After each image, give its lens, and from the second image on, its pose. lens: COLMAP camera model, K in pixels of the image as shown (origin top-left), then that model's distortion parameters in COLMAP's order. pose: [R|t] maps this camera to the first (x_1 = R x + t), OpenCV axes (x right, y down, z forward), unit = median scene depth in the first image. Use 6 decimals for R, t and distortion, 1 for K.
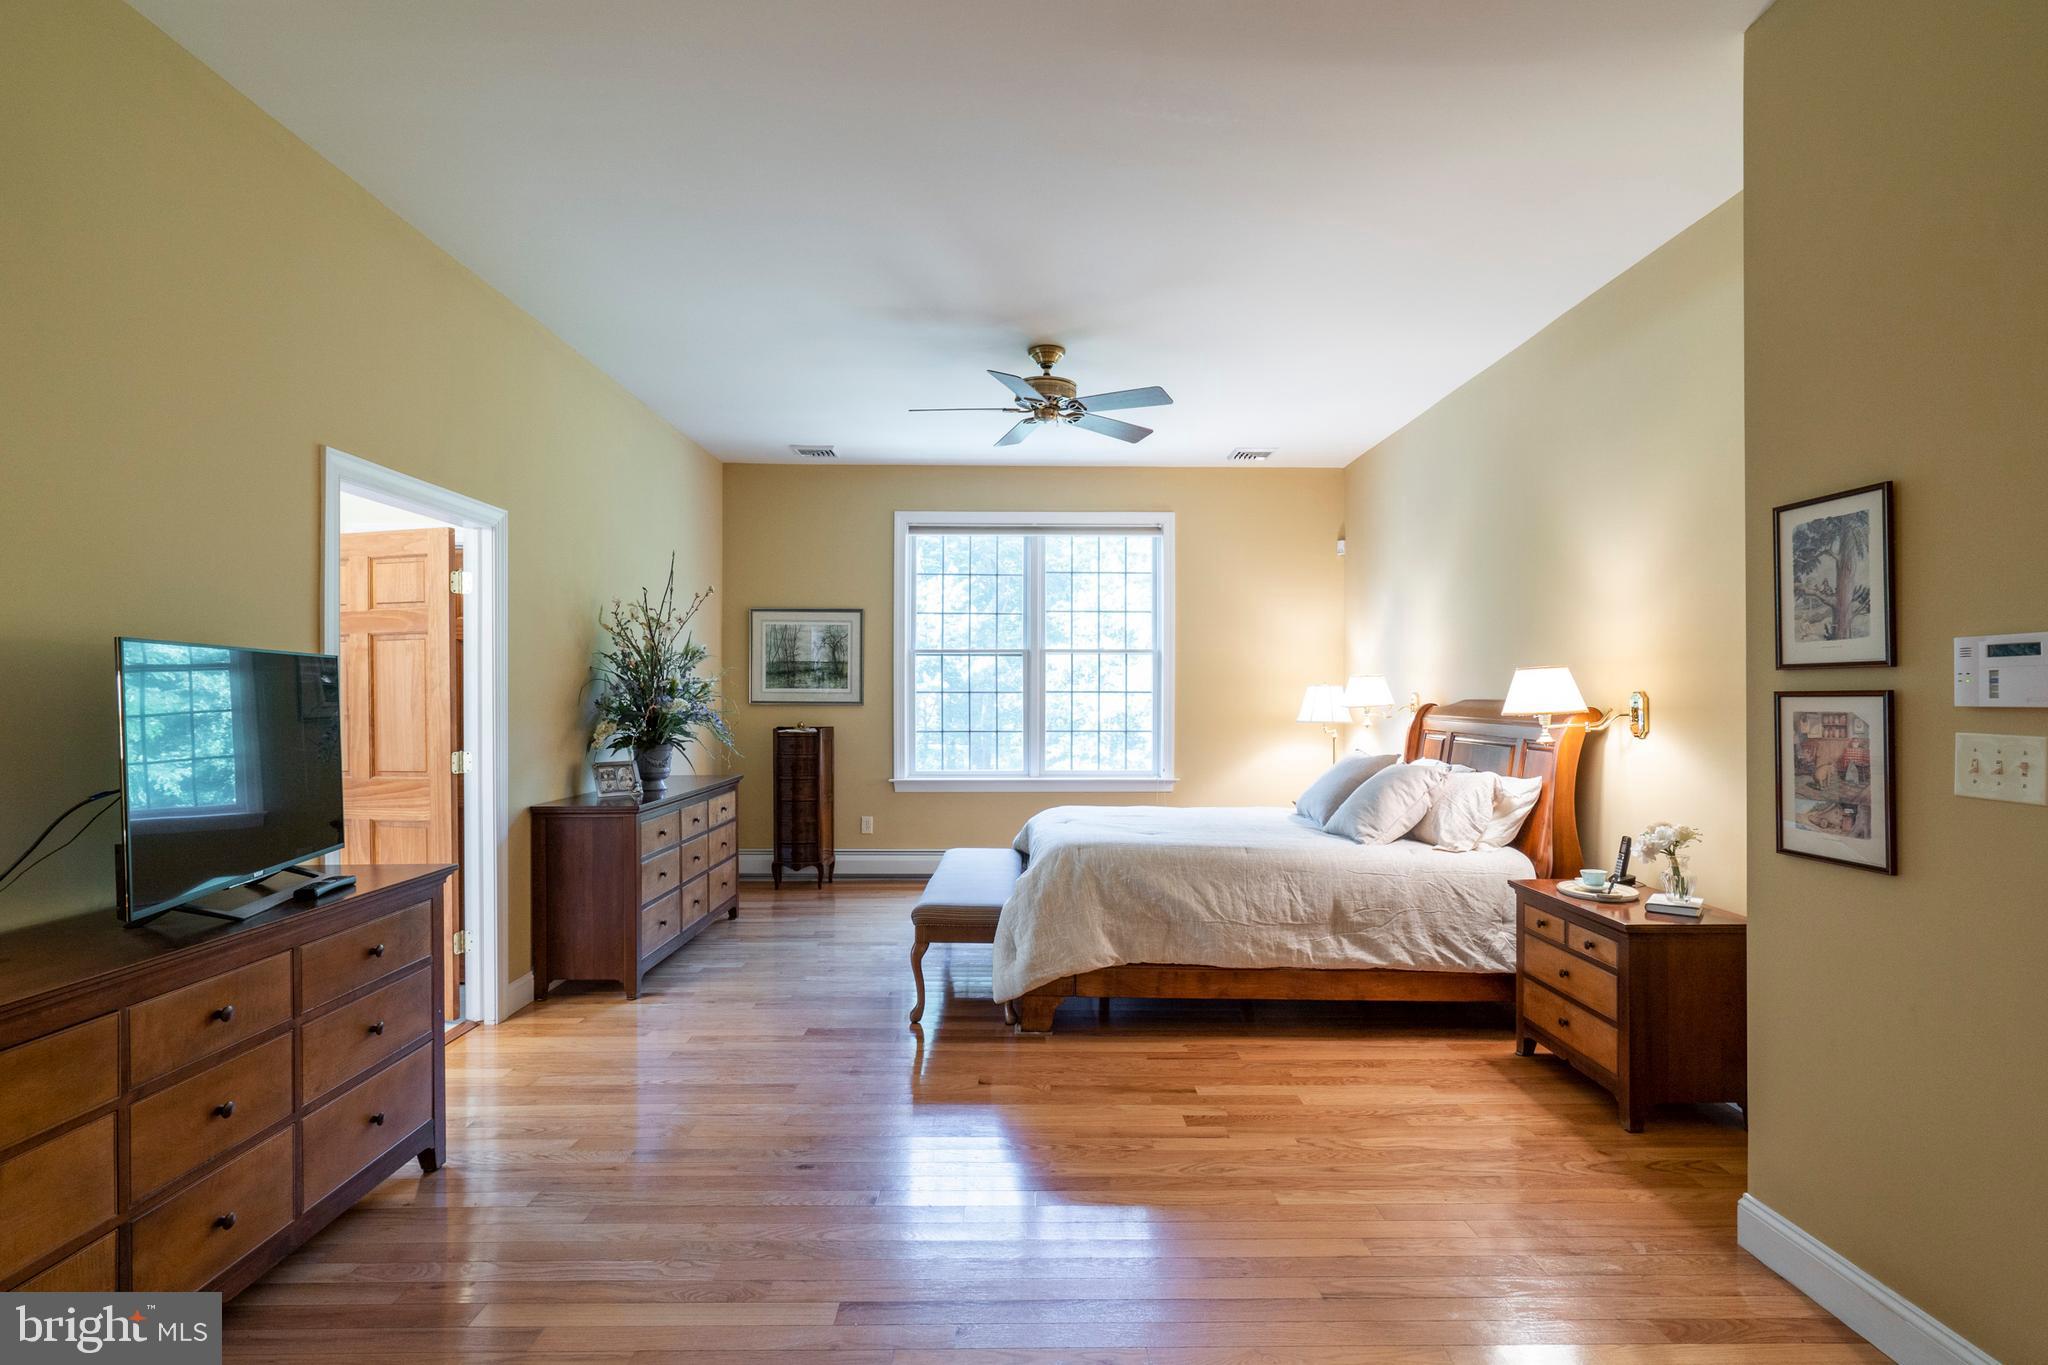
lens RADIAL K [[985.8, 0, 1027.6], [0, 985.8, 692.5], [0, 0, 1]] dist [0.001506, 0.000323]
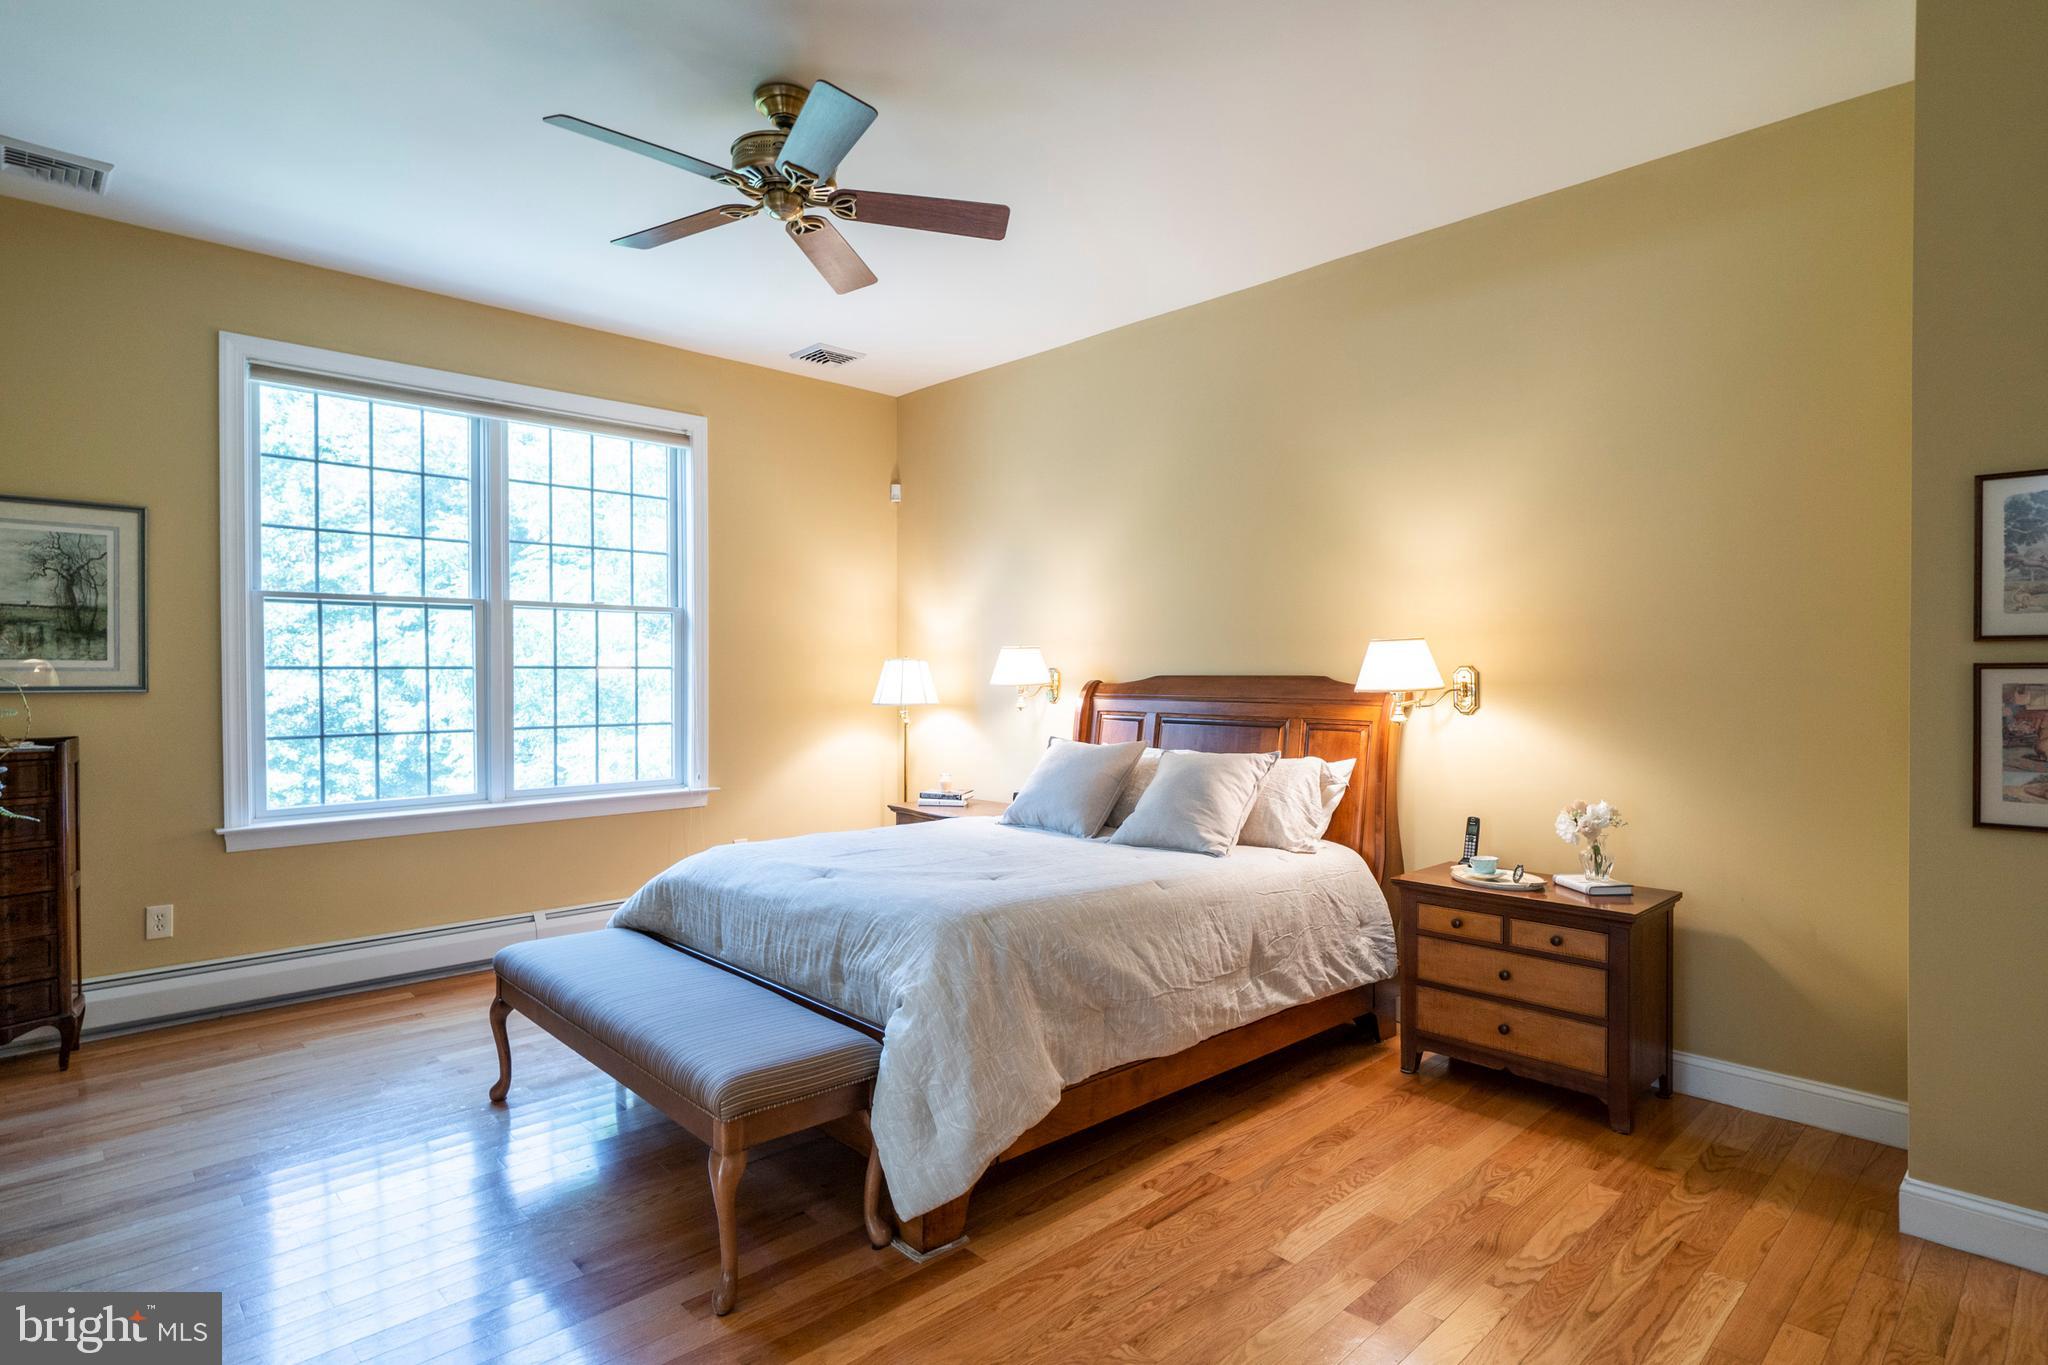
lens RADIAL K [[1056.4, 0, 1024.0], [0, 1056.4, 682.5], [0, 0, 1]] dist [0.014667, -0.008738]
pose [[0.732470, -0.008891, 0.680742, -0.387810], [0.001168, 0.999930, 0.011803, 0.002656], [-0.680799, -0.007851, 0.732429, 0.515297]]
